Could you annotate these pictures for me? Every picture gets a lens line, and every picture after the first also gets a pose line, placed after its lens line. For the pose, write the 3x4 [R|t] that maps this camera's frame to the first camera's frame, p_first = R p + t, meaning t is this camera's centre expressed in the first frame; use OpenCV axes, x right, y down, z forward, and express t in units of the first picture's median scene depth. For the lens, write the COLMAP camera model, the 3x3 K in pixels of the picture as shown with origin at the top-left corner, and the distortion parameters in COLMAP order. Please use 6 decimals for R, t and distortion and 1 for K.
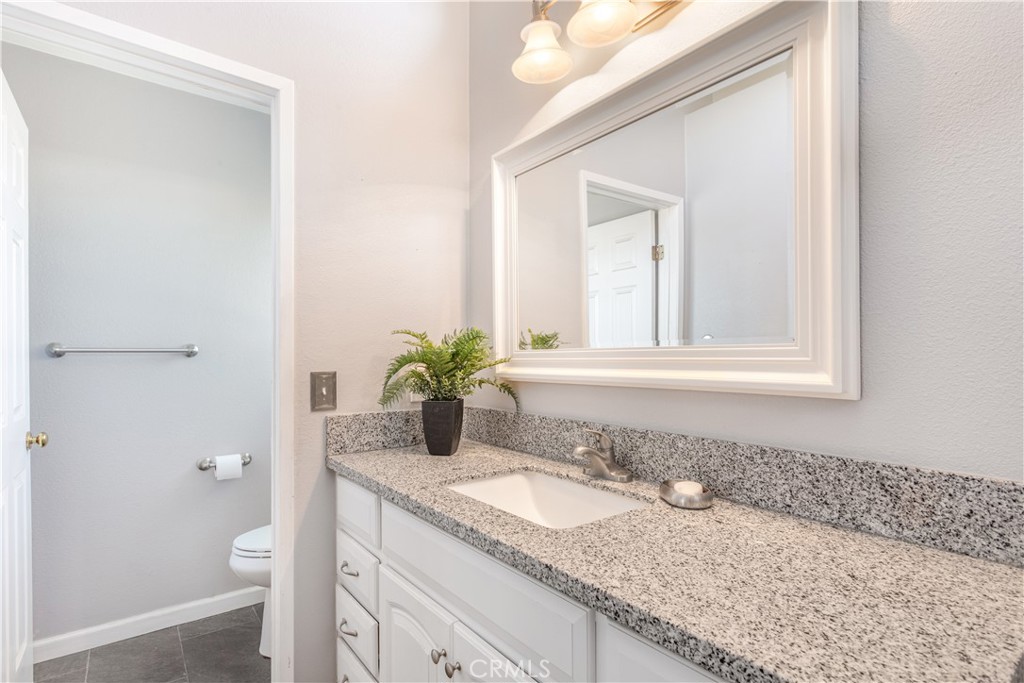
lens RADIAL K [[494.7, 0, 512.5], [0, 494.7, 355.1], [0, 0, 1]] dist [0.001754, 0.000174]
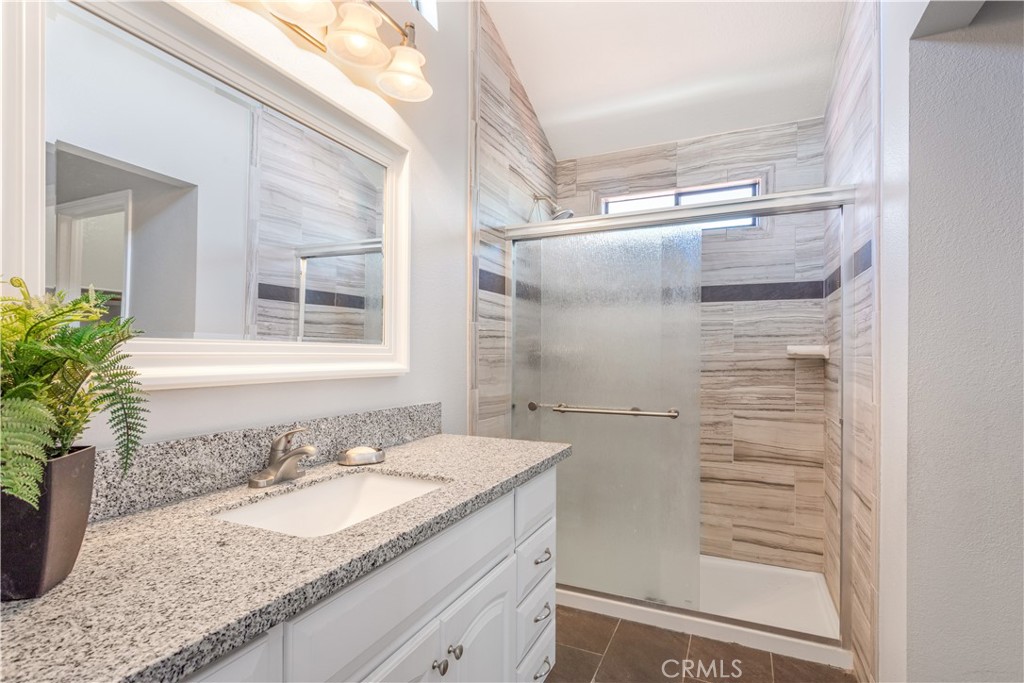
lens RADIAL K [[494.7, 0, 512.5], [0, 494.7, 355.1], [0, 0, 1]] dist [0.001754, 0.000174]
pose [[-0.454434, -0.001484, 0.890779, -1.078005], [-0.011292, 0.999928, -0.004095, 0.013026], [-0.890709, -0.011920, -0.454418, 1.338504]]
